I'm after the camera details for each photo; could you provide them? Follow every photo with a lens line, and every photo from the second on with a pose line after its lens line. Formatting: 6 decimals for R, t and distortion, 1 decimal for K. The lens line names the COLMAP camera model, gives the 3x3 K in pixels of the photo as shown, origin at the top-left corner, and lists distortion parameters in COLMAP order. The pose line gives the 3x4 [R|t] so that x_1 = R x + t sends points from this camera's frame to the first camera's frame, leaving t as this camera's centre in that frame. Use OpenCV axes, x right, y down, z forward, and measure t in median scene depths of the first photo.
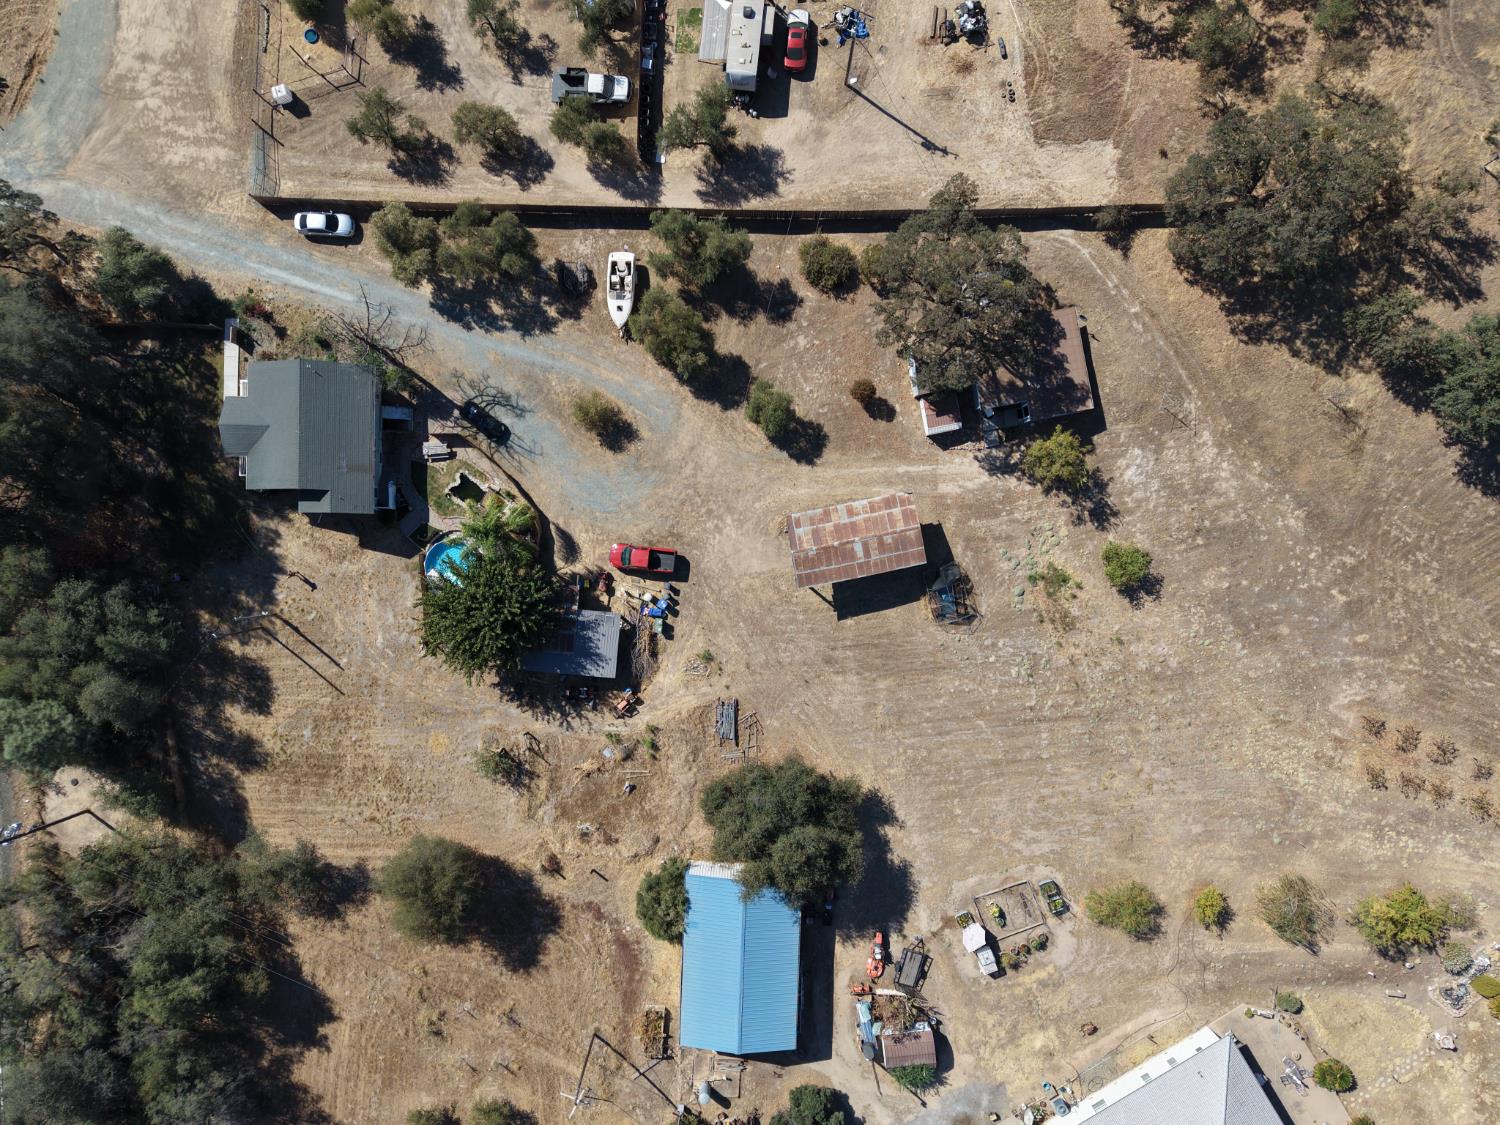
lens RADIAL K [[998.4, 0, 749.8], [0, 998.4, 564.2], [0, 0, 1]] dist [0.027556, -0.023098]
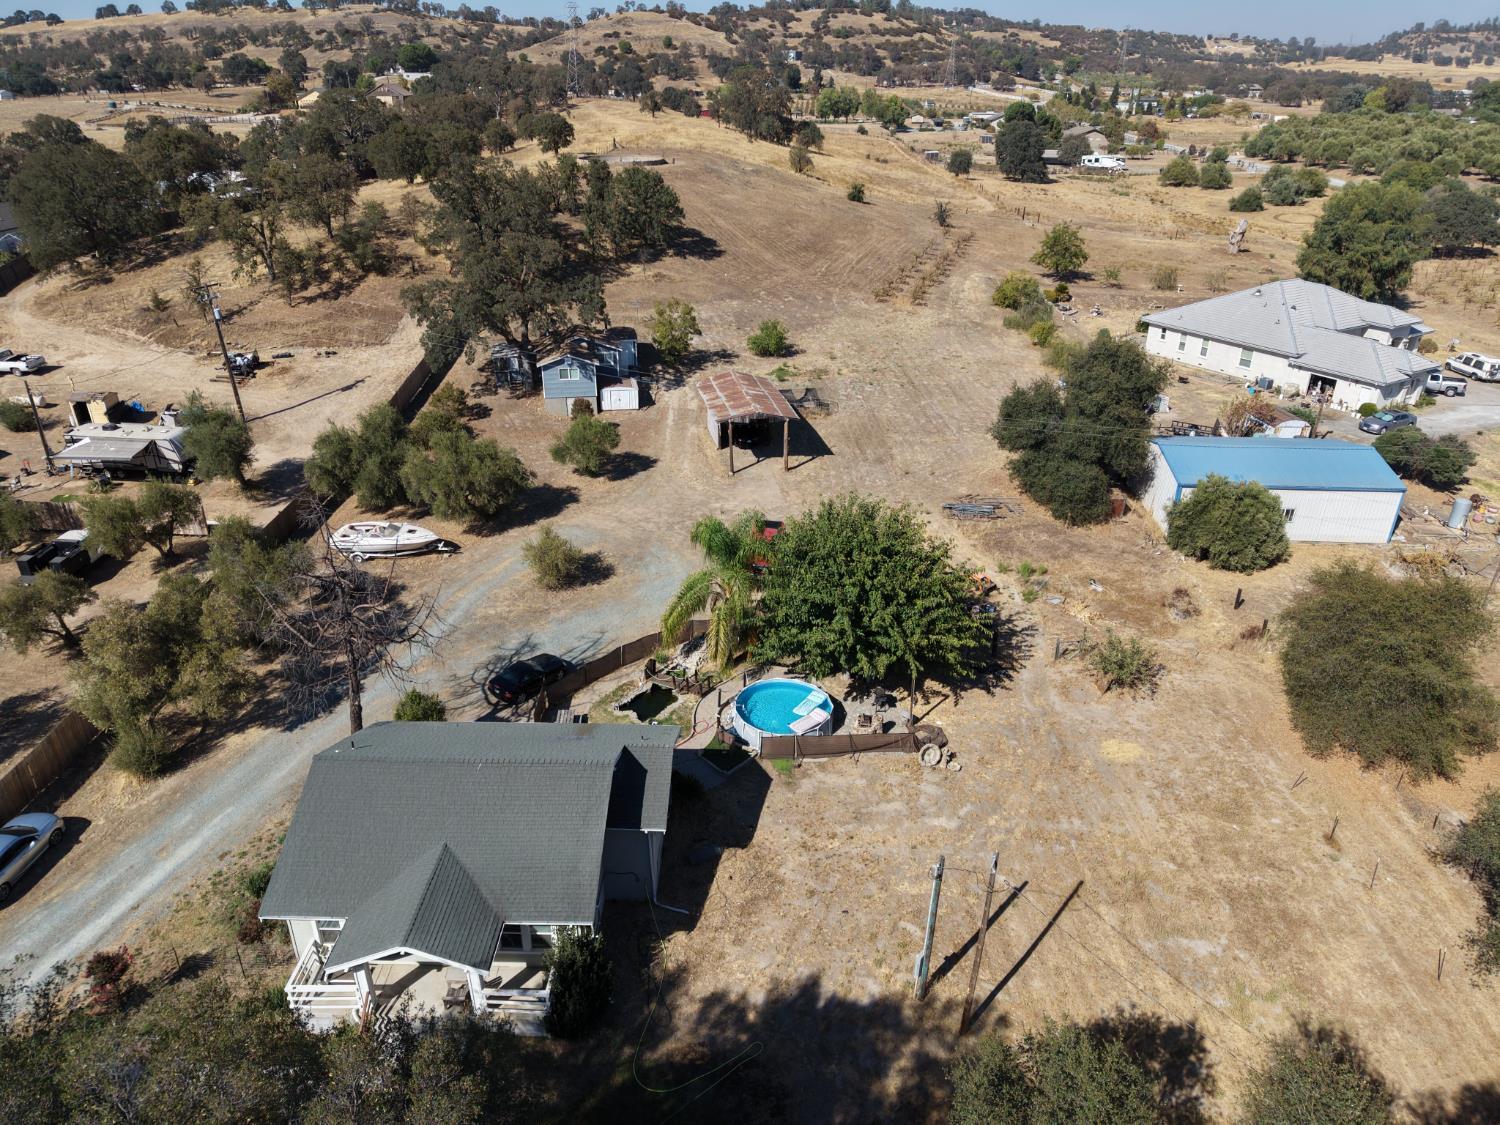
lens RADIAL K [[998.4, 0, 743.4], [0, 998.4, 557.8], [0, 0, 1]] dist [0.027556, -0.023098]
pose [[0.007972, -0.435619, 0.900096, -0.761557], [0.999952, 0.008665, -0.004663, -0.018990], [-0.005768, 0.900090, 0.435667, 0.698603]]
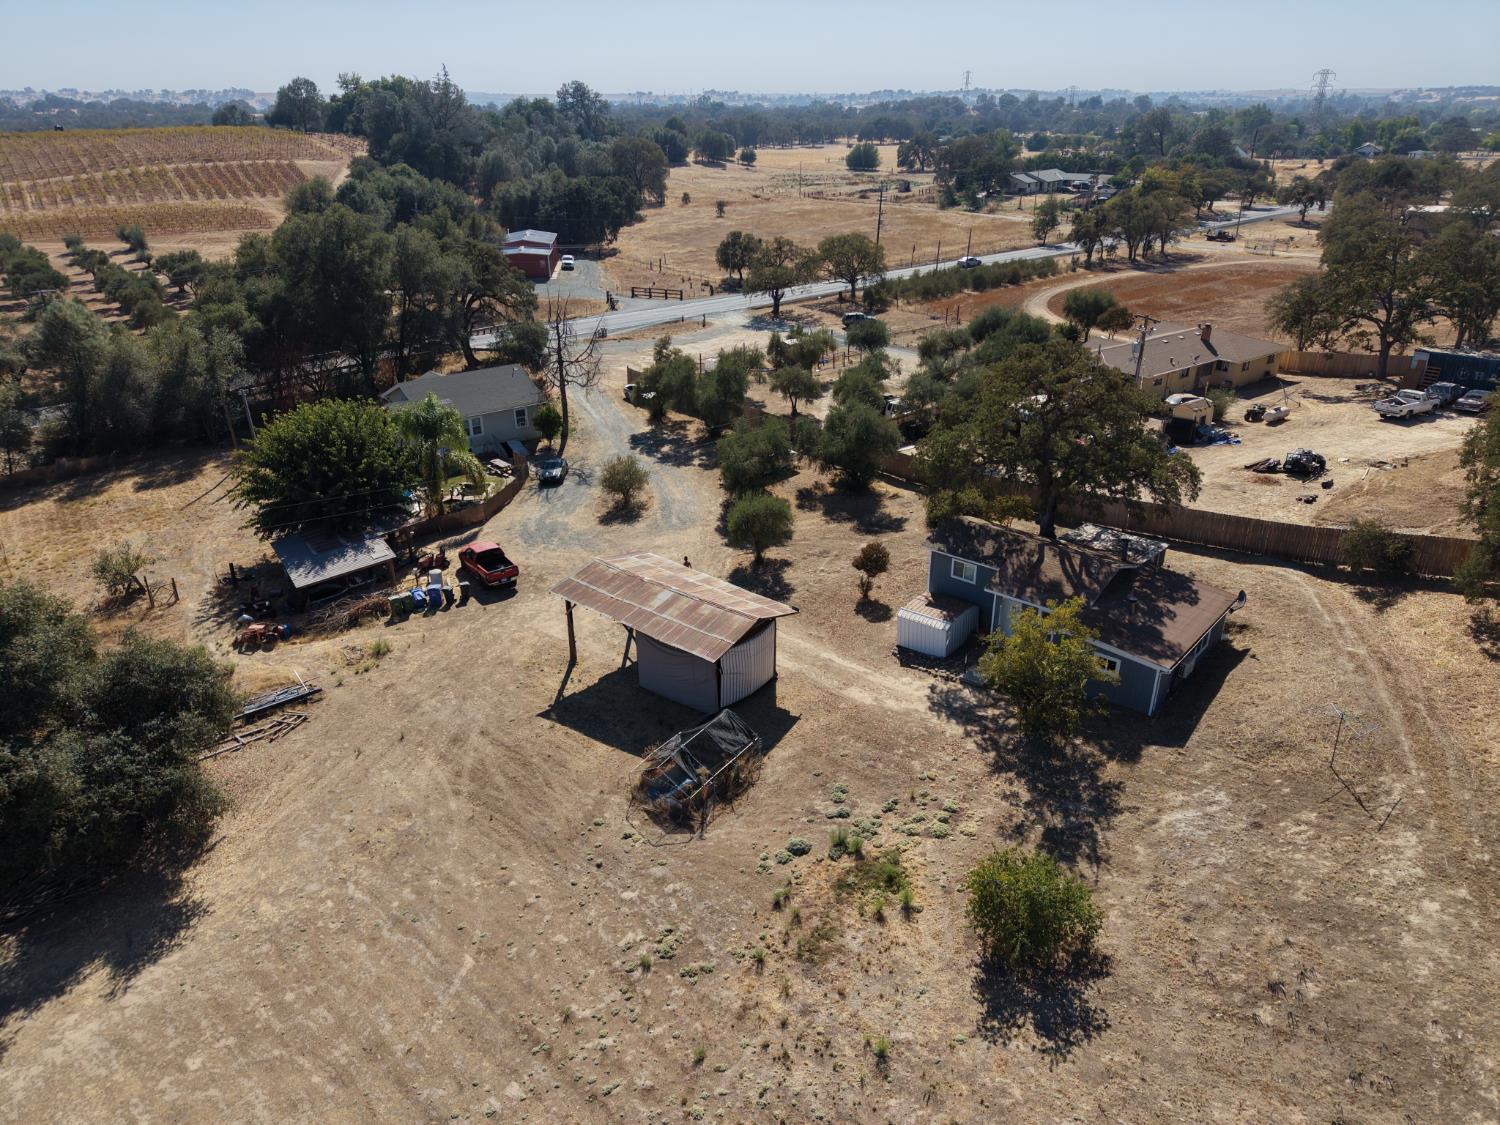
lens RADIAL K [[998.4, 0, 750.2], [0, 998.4, 565.7], [0, 0, 1]] dist [0.027556, -0.023098]
pose [[0.621708, 0.331686, -0.709552, 0.513130], [-0.783243, 0.266744, -0.561584, 0.246973], [0.002999, 0.904893, 0.425628, 0.705621]]
